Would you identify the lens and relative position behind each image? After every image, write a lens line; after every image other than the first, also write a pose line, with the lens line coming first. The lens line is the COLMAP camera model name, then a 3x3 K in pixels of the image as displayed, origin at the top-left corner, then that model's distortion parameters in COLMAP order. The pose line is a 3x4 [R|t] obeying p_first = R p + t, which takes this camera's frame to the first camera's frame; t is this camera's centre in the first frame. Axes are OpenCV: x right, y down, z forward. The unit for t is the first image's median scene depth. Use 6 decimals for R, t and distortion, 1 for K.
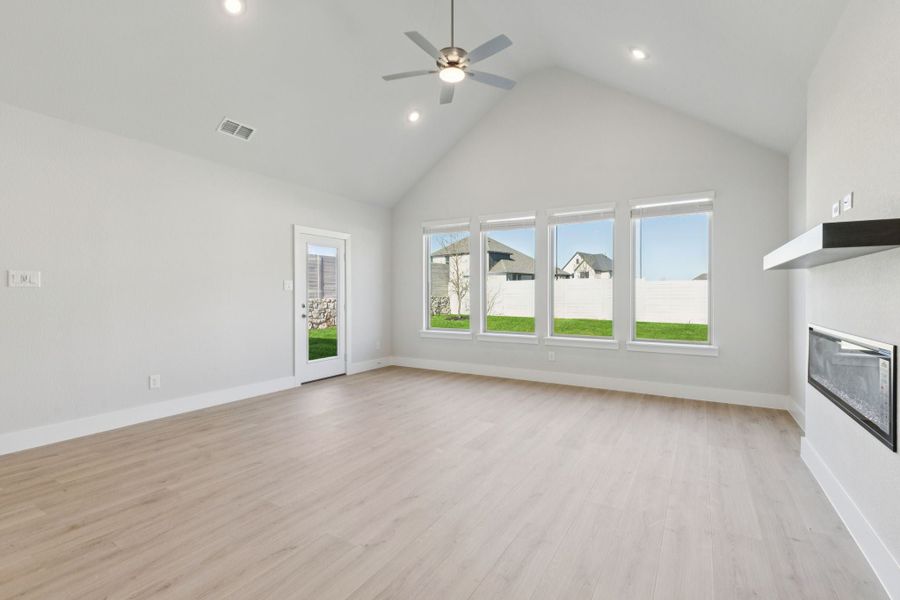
lens RADIAL K [[409.0, 0, 452.8], [0, 409.0, 292.7], [0, 0, 1]] dist [0.073030, -0.057134]
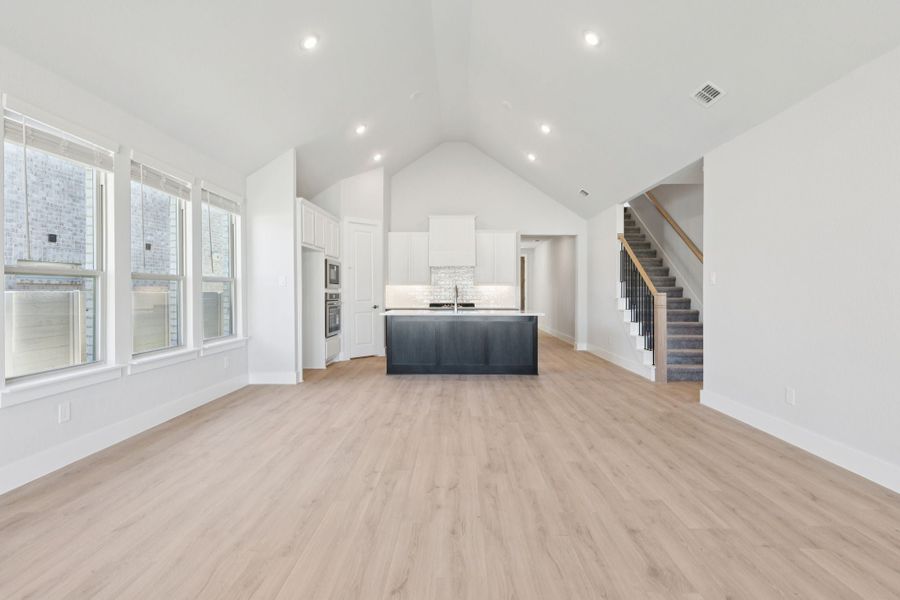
lens RADIAL K [[449.0, 0, 457.0], [0, 449.0, 291.7], [0, 0, 1]] dist [0.003287, 0.000418]
pose [[-0.859956, 0.002232, -0.510363, -0.011552], [0.003702, 0.999991, -0.001864, 0.003815], [0.510354, -0.003492, -0.859957, 0.680991]]
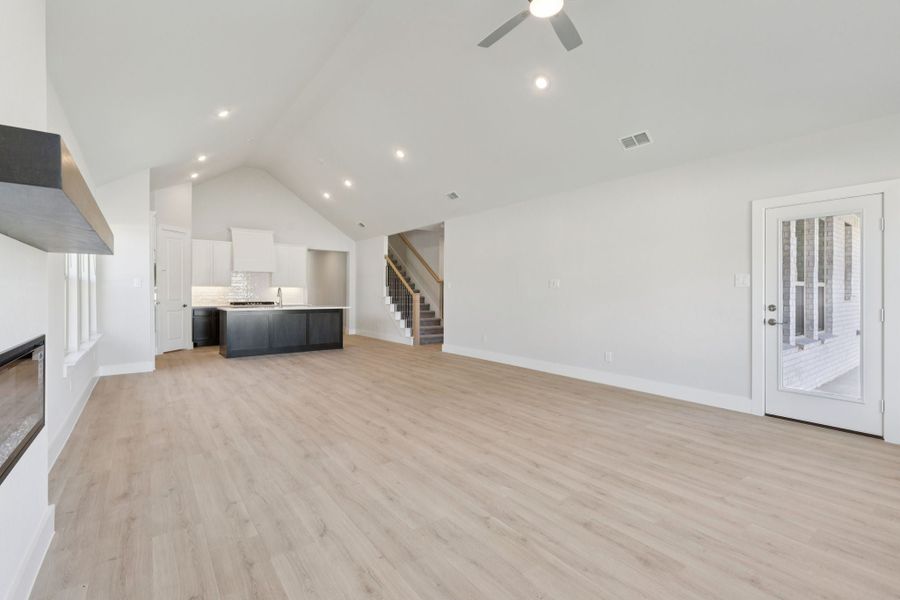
lens RADIAL K [[409.4, 0, 455.0], [0, 409.4, 293.8], [0, 0, 1]] dist [0.002937, 0.000079]
pose [[-0.372453, 0.004770, -0.928039, 0.525923], [0.002758, 0.999988, 0.004032, 0.002526], [0.928047, -0.001058, -0.372462, 0.775116]]
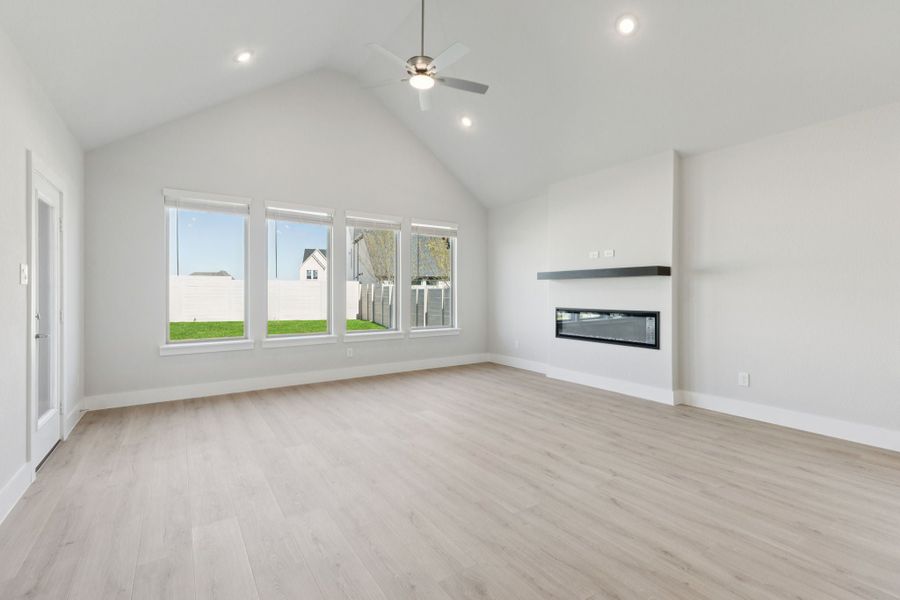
lens RADIAL K [[409.4, 0, 455.0], [0, 409.4, 293.8], [0, 0, 1]] dist [0.002937, 0.000079]
pose [[0.416626, -0.003394, 0.909072, -0.618662], [-0.003300, 0.999981, 0.005246, -0.000672], [-0.909072, -0.005185, 0.416607, 0.341665]]
